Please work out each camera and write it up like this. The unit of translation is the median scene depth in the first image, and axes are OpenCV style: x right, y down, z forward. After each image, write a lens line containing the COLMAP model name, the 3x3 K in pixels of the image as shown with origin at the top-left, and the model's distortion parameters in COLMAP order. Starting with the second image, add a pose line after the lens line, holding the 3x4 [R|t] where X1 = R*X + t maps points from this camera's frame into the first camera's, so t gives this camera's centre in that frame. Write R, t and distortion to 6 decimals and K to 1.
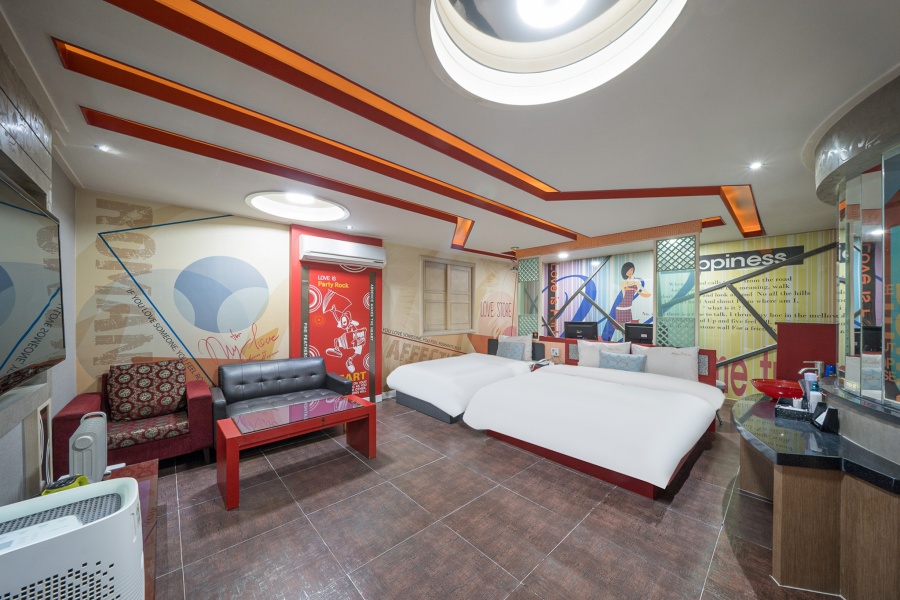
lens RADIAL K [[314.3, 0, 450.0], [0, 314.3, 300.0], [0, 0, 1]] dist [-0.000394, -0.000019]
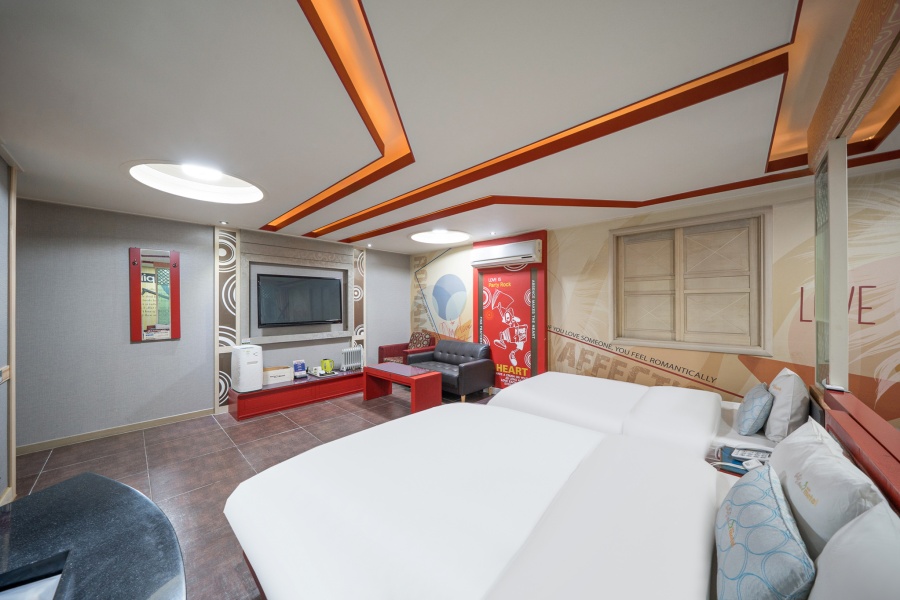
lens RADIAL K [[303.6, 0, 450.0], [0, 303.6, 300.0], [0, 0, 1]] dist [-0.000499, 0.000002]
pose [[0.067461, -0.023413, -0.997447, 0.680489], [0.030320, 0.999311, -0.021406, 0.024082], [0.997261, -0.028798, 0.068124, 0.702160]]
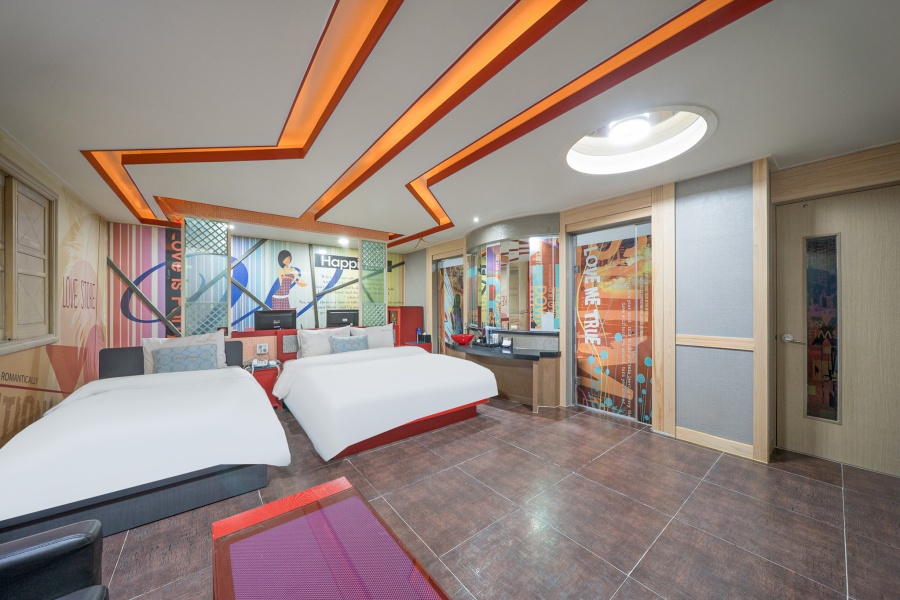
lens RADIAL K [[303.6, 0, 450.0], [0, 303.6, 300.0], [0, 0, 1]] dist [-0.000499, 0.000002]
pose [[0.082923, 0.010702, 0.996498, -0.449099], [-0.029613, 0.999527, -0.008270, 0.038482], [-0.996116, -0.028823, 0.083201, 0.526873]]
